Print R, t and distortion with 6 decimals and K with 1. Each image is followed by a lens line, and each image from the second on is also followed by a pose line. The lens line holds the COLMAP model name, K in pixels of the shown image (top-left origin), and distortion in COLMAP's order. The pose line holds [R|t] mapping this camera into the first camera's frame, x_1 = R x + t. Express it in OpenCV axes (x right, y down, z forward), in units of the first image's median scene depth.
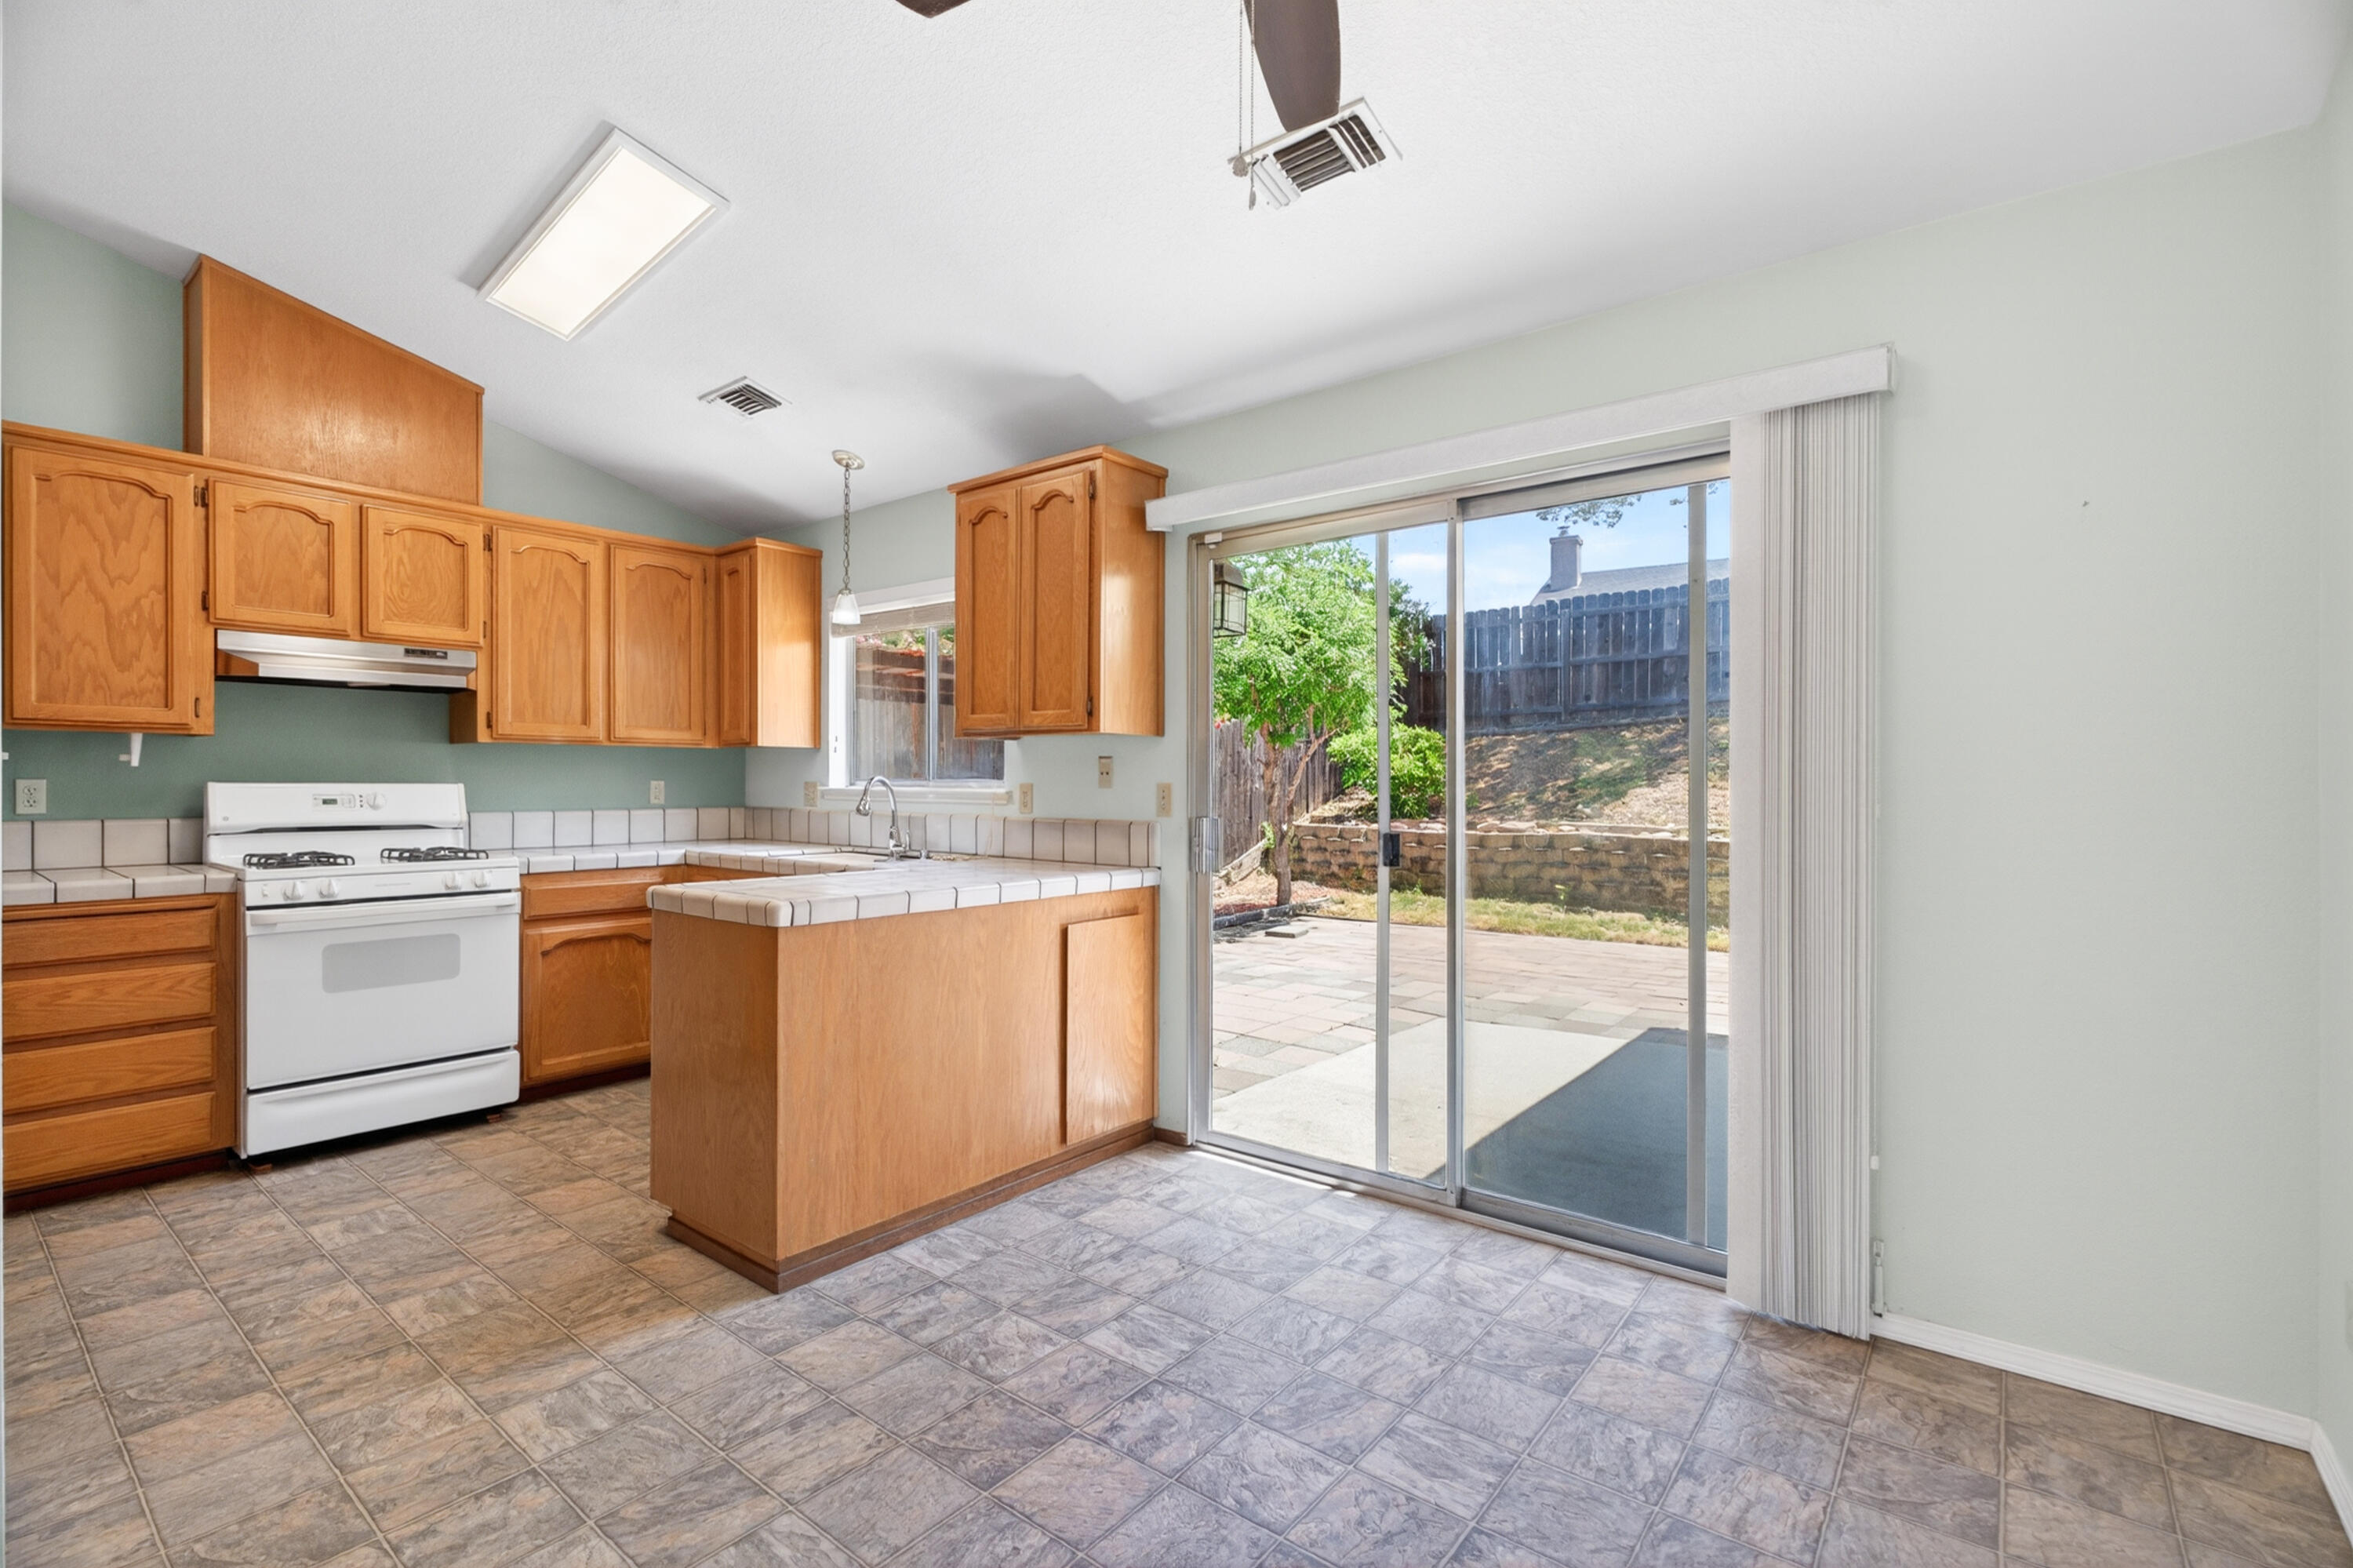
lens RADIAL K [[1049.9, 0, 1176.4], [0, 1049.9, 791.5], [0, 0, 1]] dist [-0.004510, 0.000397]
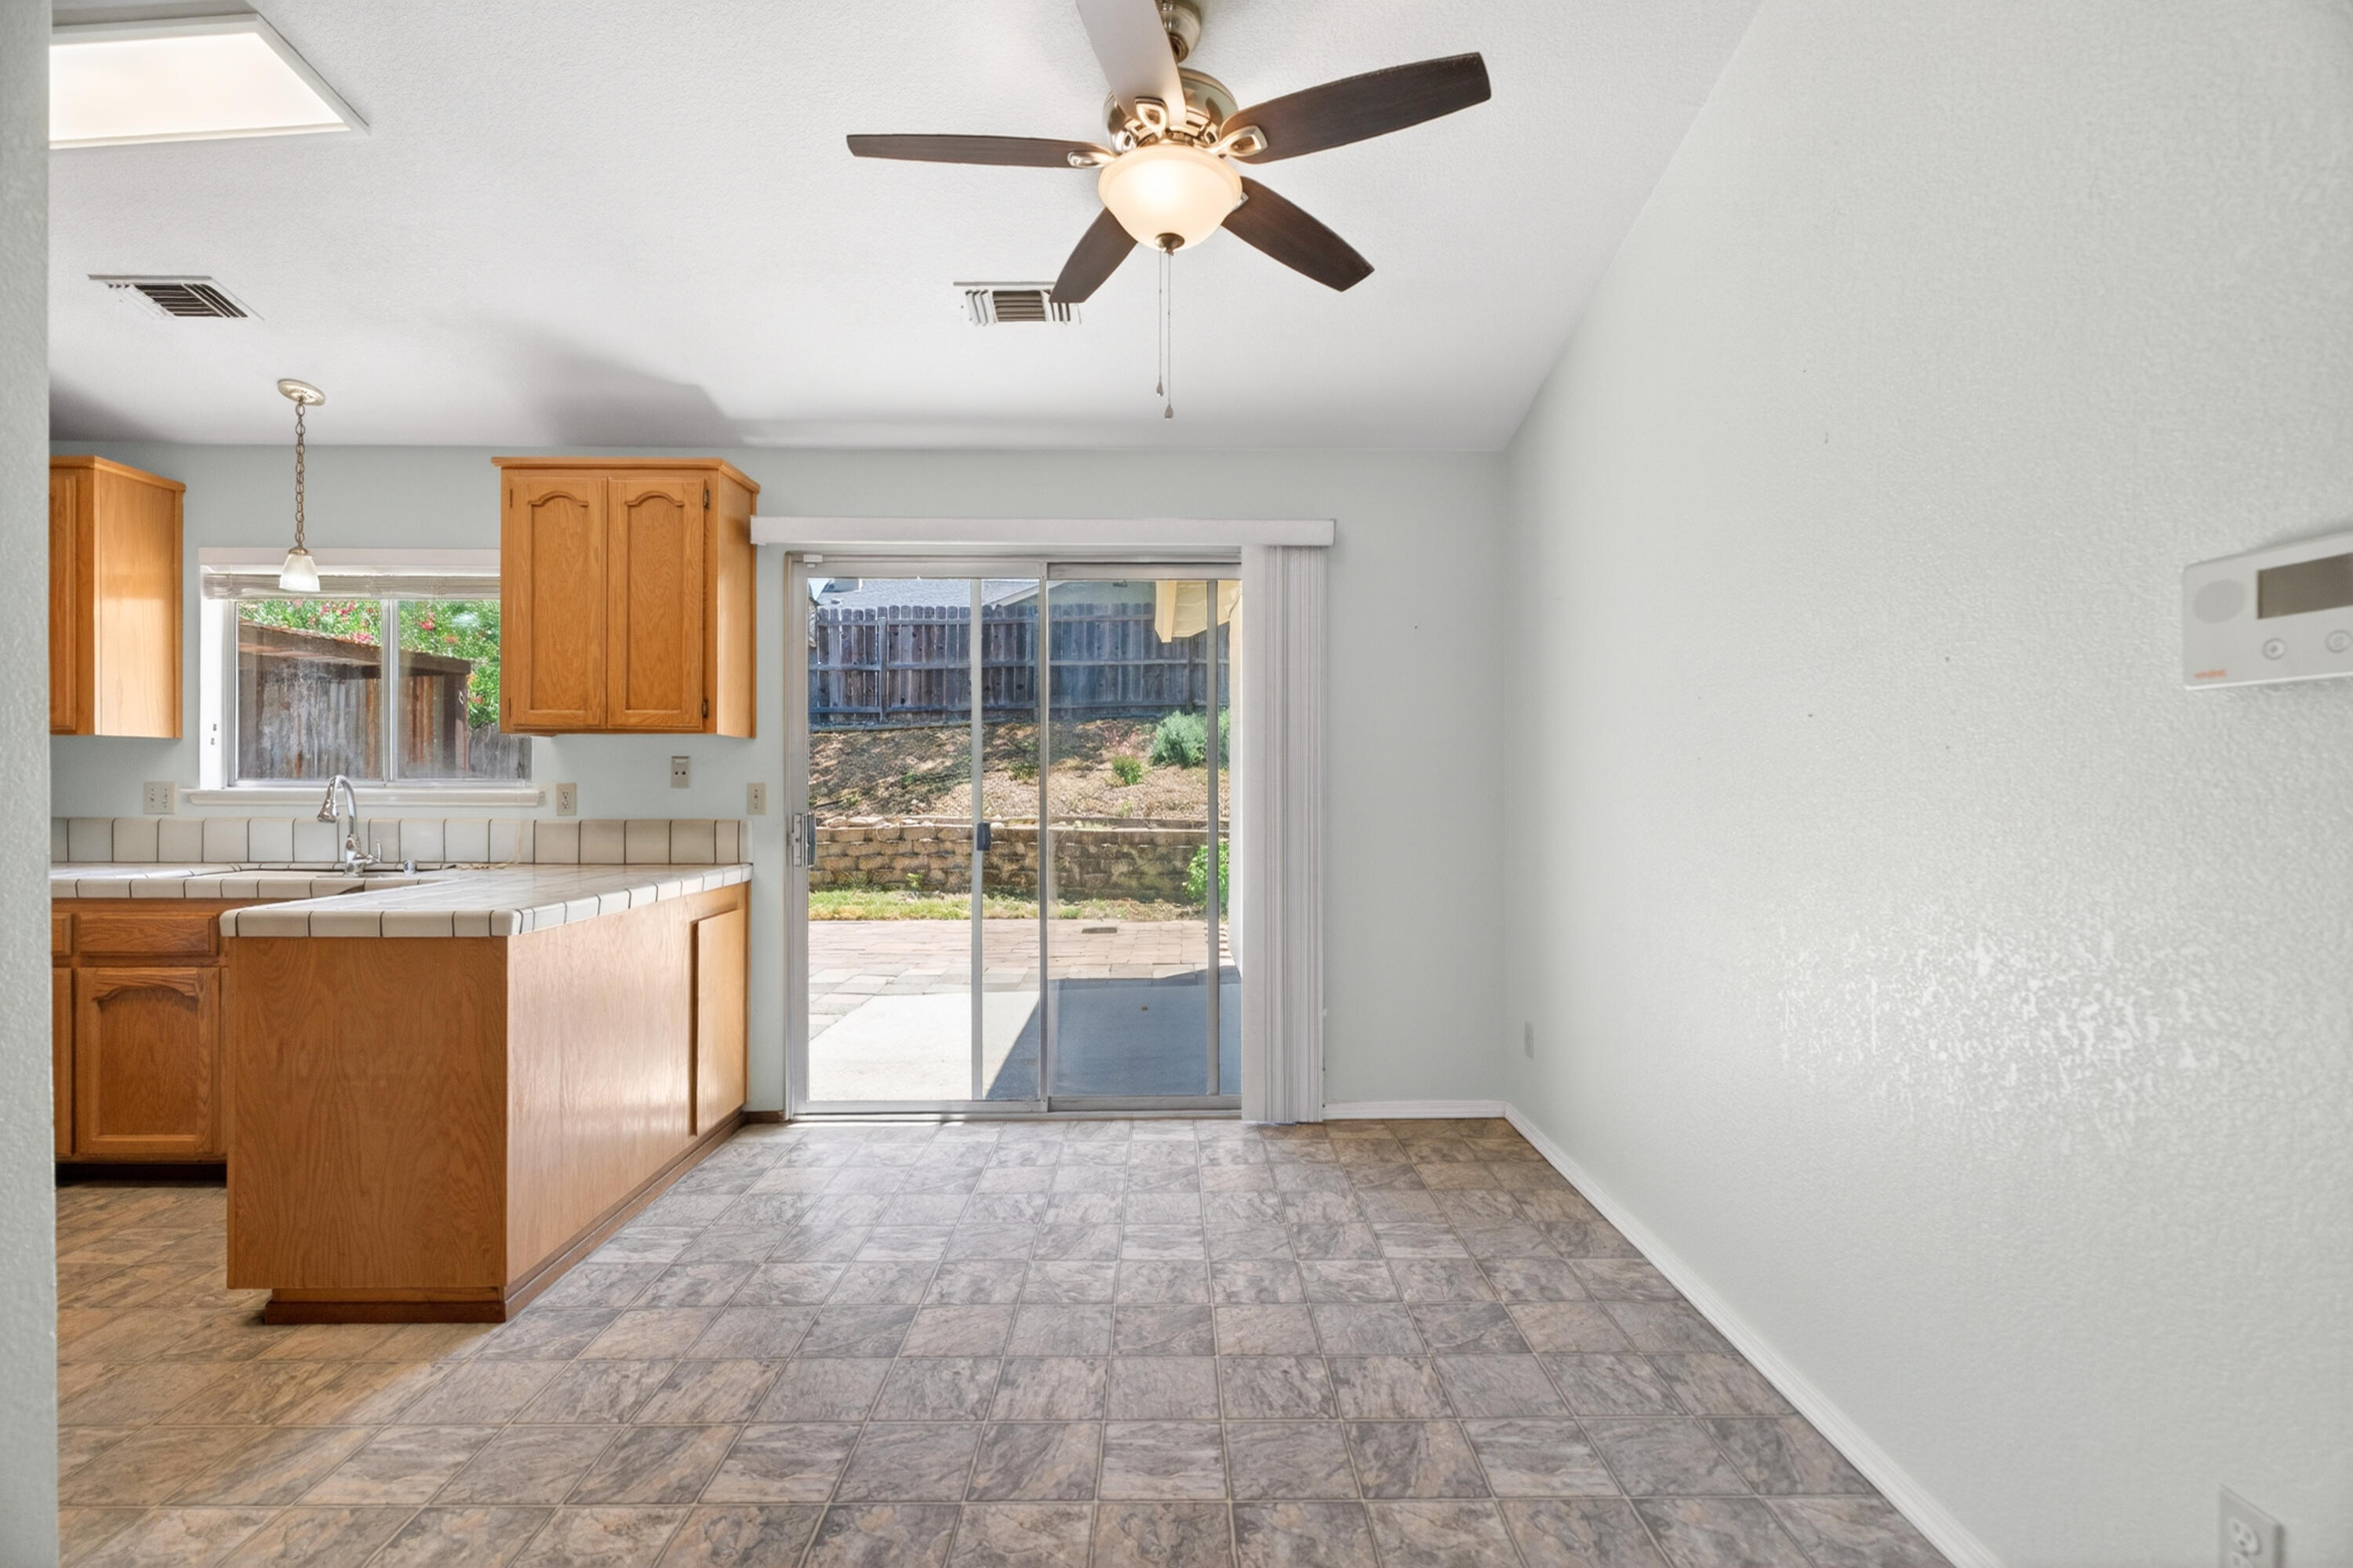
lens RADIAL K [[1049.9, 0, 1192.4], [0, 1049.9, 776.6], [0, 0, 1]] dist [-0.004510, 0.000397]
pose [[0.772730, -0.000810, 0.634735, -0.325944], [0.007715, 0.999937, -0.008115, -0.001672], [-0.634688, 0.011168, 0.772687, -0.087317]]
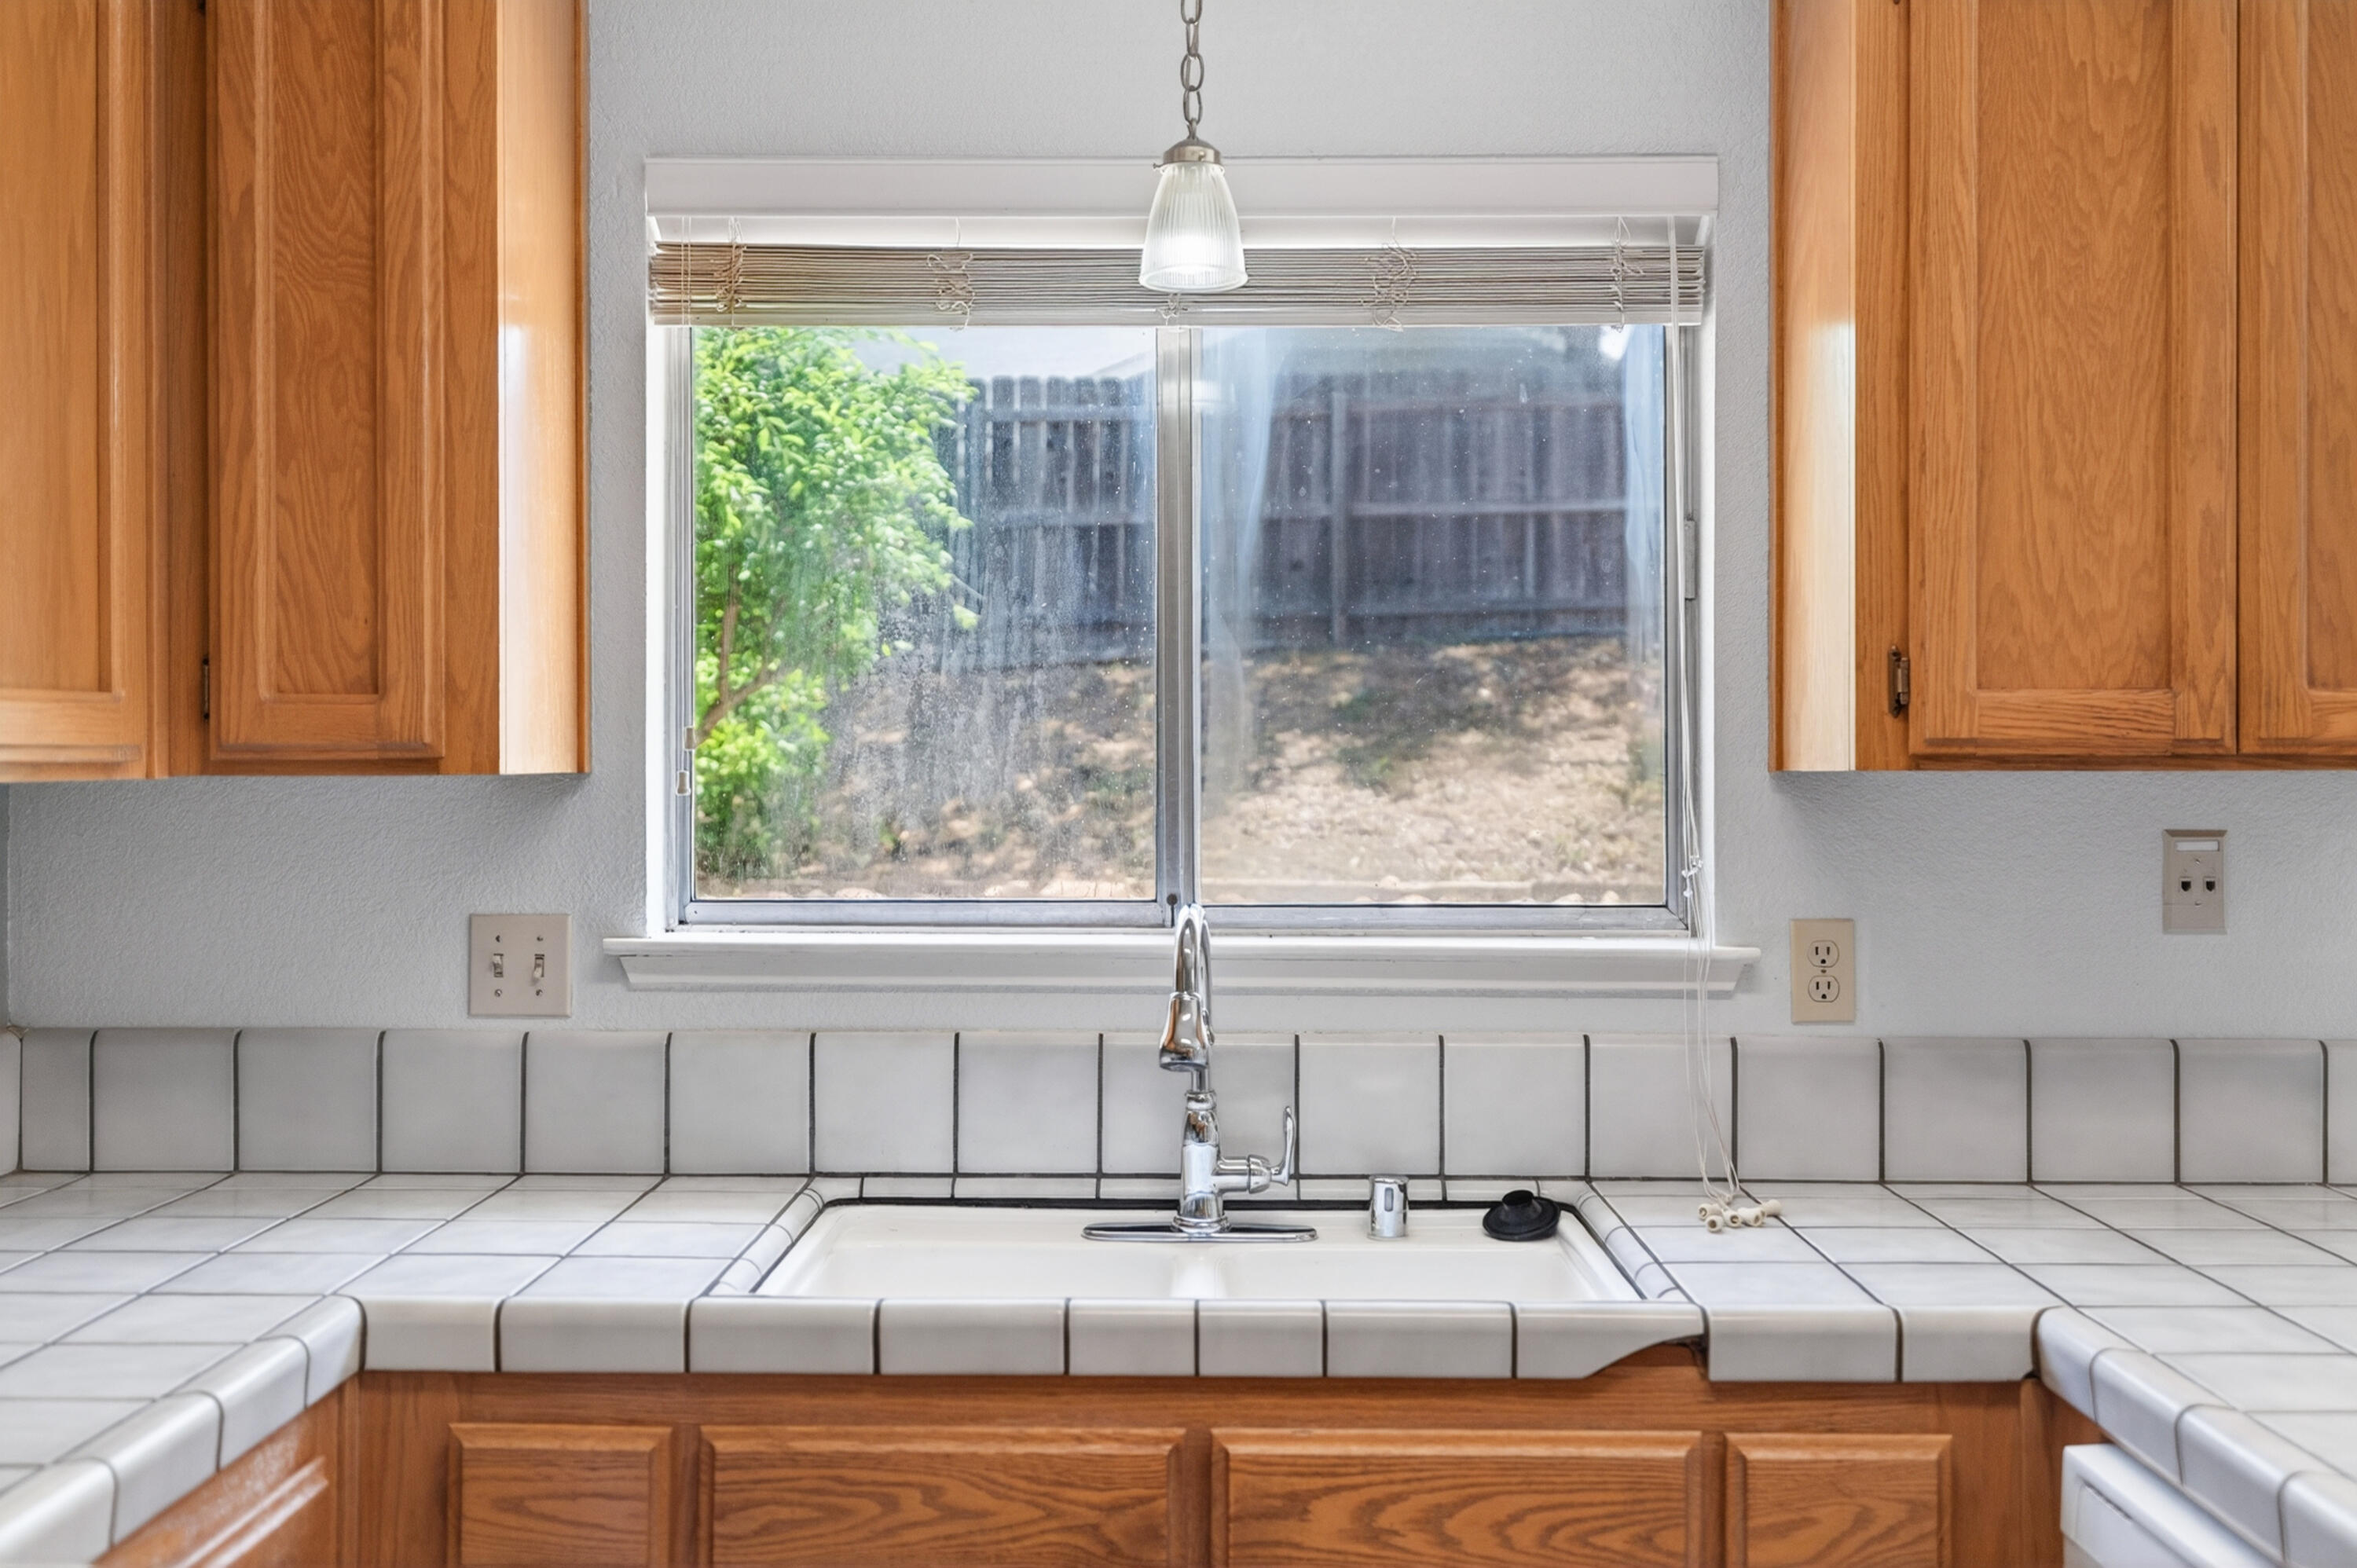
lens RADIAL K [[2291.0, 0, 1203.5], [0, 2291.0, 738.5], [0, 0, 1]] dist [0.038402, 0.000000]
pose [[0.795860, 0.002497, 0.605475, -0.704496], [0.008233, 0.999854, -0.014945, -0.052067], [-0.605425, 0.016879, 0.795724, 0.636683]]
